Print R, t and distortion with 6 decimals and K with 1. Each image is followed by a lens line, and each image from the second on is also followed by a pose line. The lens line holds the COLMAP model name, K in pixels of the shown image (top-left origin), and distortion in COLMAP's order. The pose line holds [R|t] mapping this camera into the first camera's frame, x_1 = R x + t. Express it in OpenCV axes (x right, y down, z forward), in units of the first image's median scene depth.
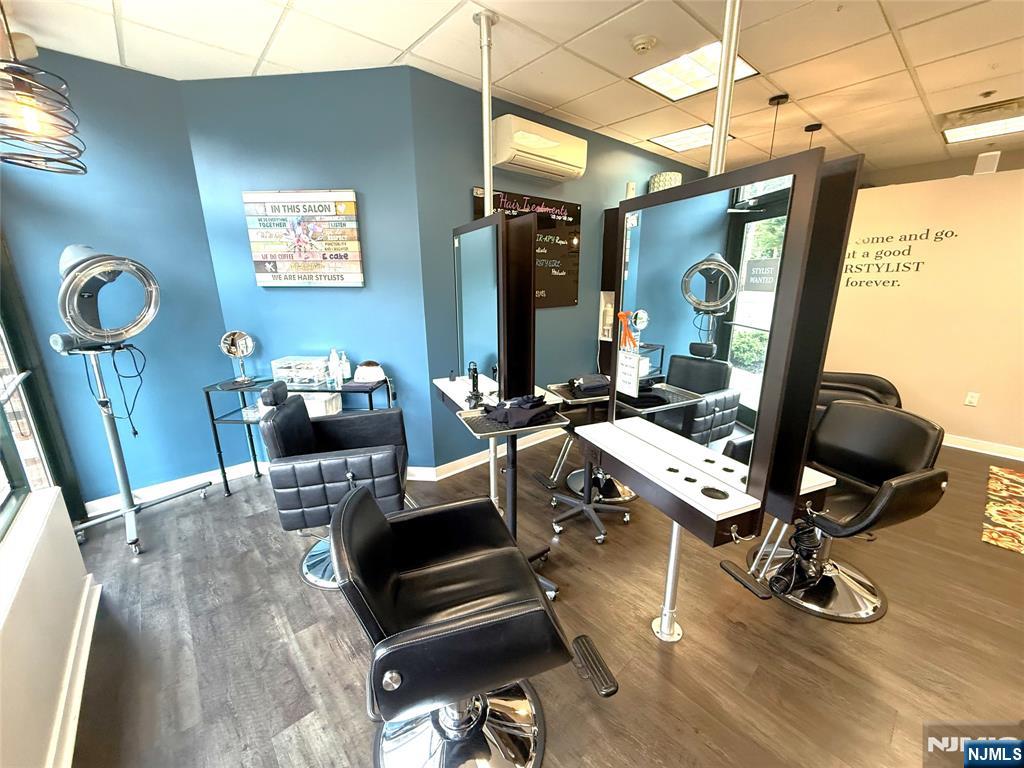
lens RADIAL K [[407.0, 0, 512.4], [0, 407.0, 385.1], [0, 0, 1]] dist [-0.000206, 0.000223]
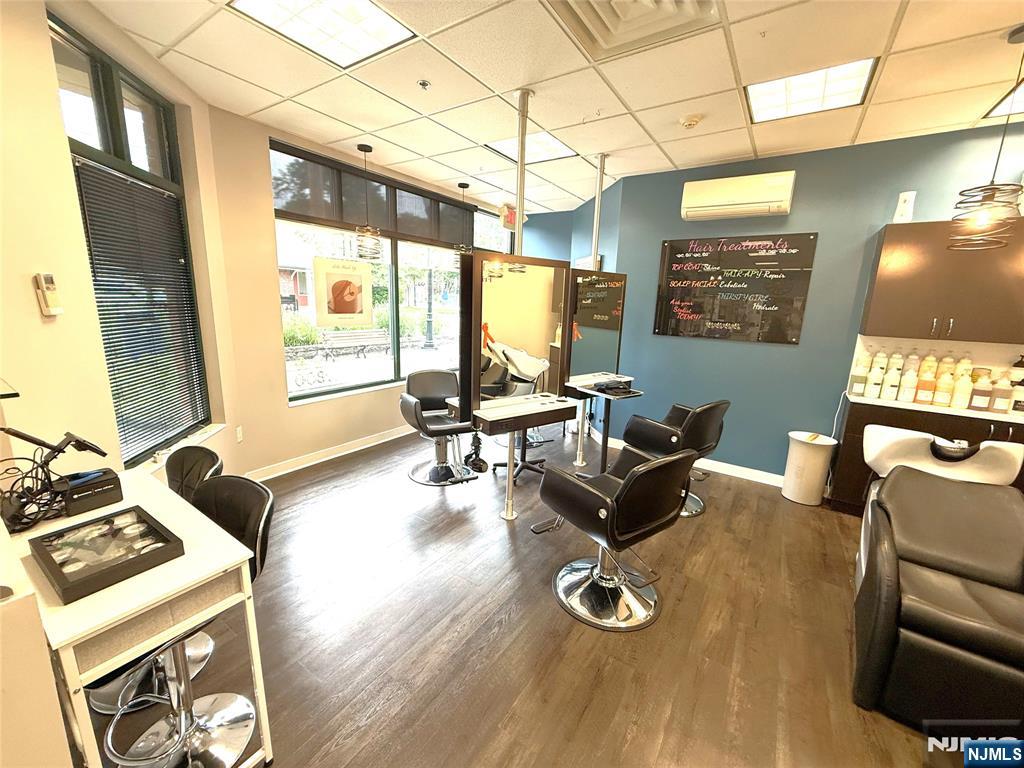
lens RADIAL K [[407.0, 0, 515.9], [0, 407.0, 388.7], [0, 0, 1]] dist [-0.000206, 0.000223]
pose [[0.260789, 0.205645, -0.943239, 1.042905], [-0.293544, 0.947678, 0.125453, -0.047225], [0.919685, 0.244165, 0.307510, 0.238990]]
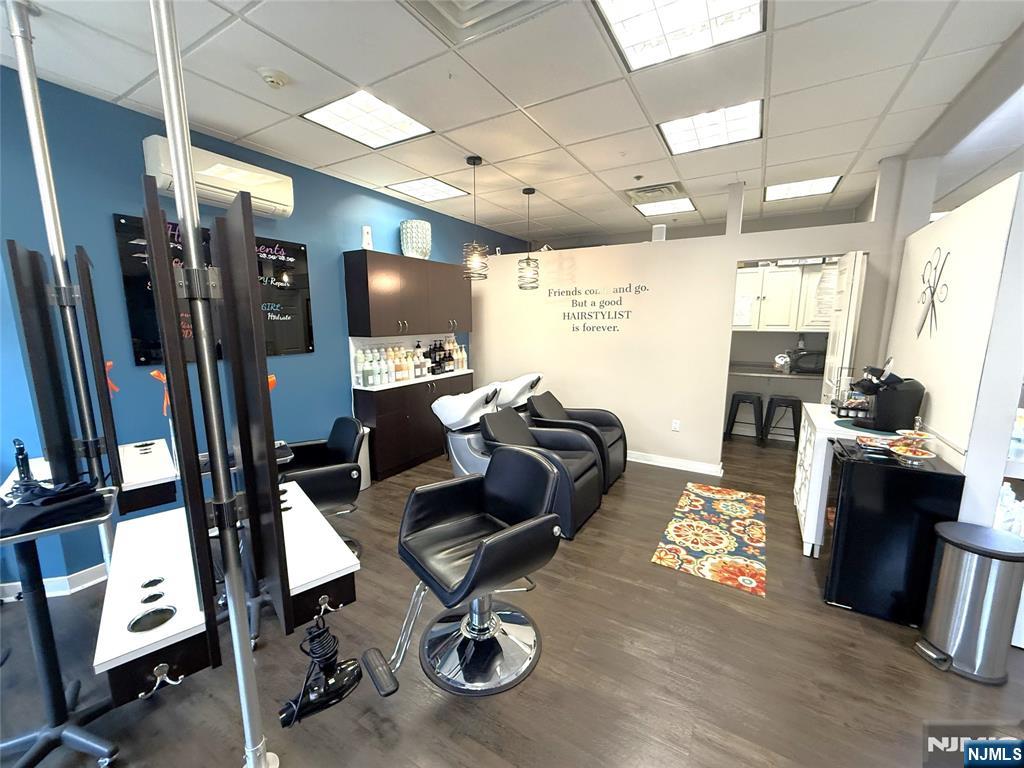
lens RADIAL K [[407.0, 0, 512.3], [0, 407.0, 384.9], [0, 0, 1]] dist [-0.000206, 0.000223]
pose [[0.949013, -0.043699, 0.312194, 0.358955], [0.073823, 0.993614, -0.085330, -0.018390], [-0.306472, 0.104026, 0.946178, 0.022048]]
